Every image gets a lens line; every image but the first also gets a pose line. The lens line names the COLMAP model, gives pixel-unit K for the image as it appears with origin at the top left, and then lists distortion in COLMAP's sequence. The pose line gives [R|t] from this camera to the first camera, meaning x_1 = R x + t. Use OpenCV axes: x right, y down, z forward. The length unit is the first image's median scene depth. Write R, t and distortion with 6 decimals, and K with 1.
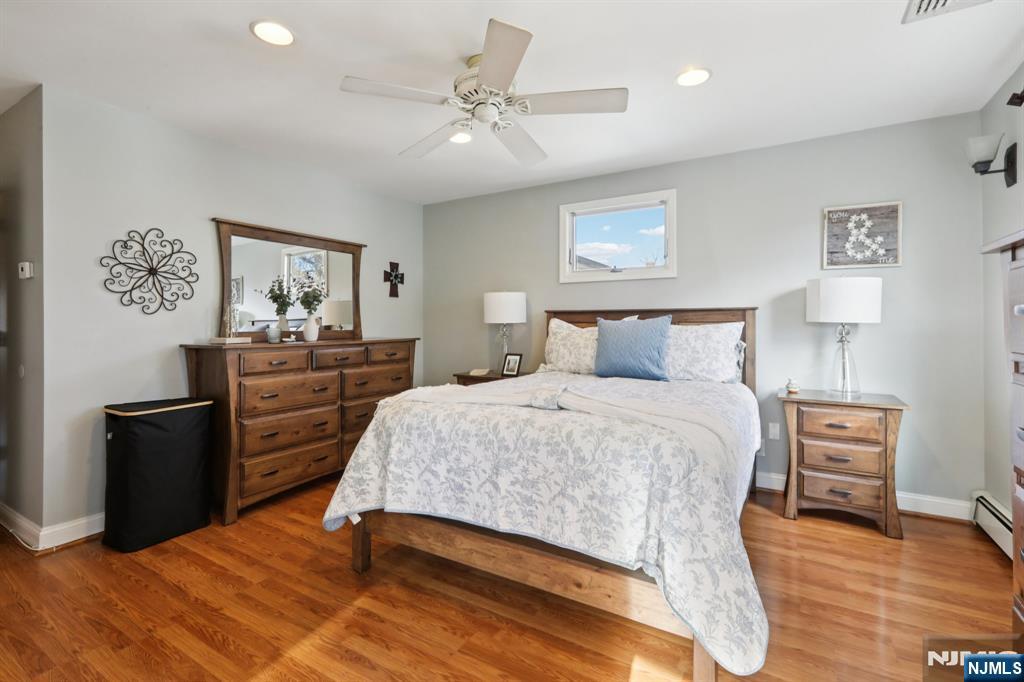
lens RADIAL K [[470.2, 0, 501.7], [0, 470.2, 322.0], [0, 0, 1]] dist [-0.003703, -0.000217]
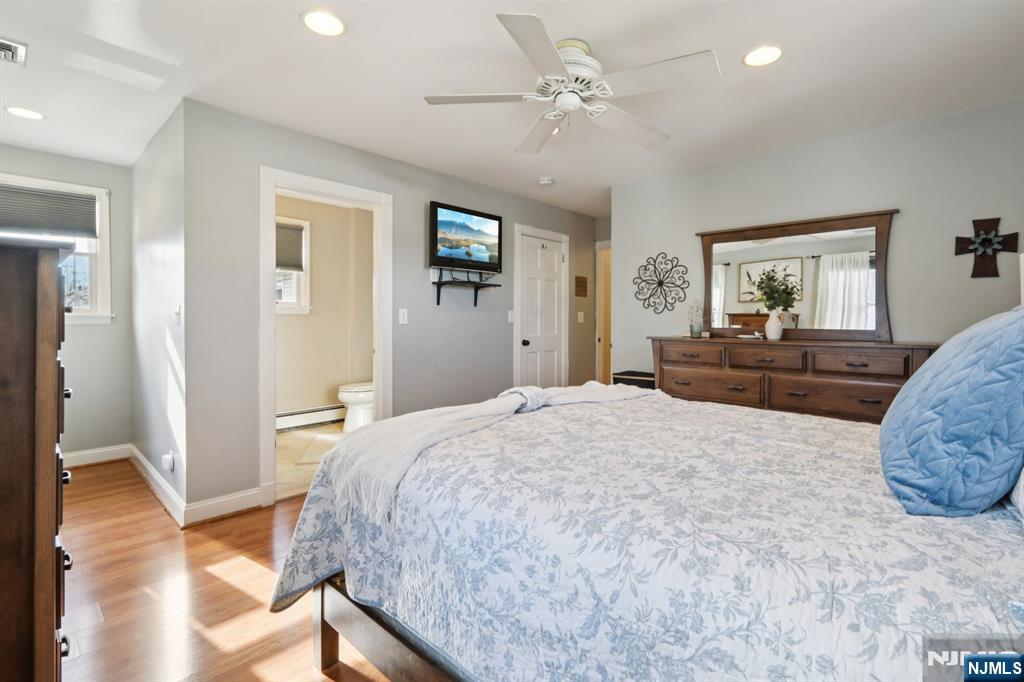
lens RADIAL K [[470.2, 0, 501.7], [0, 470.2, 322.0], [0, 0, 1]] dist [-0.003703, -0.000217]
pose [[-0.204783, 0.009556, -0.978761, 0.673020], [0.001732, 0.999954, 0.009401, -0.004038], [0.978806, 0.000230, -0.204791, 0.733879]]
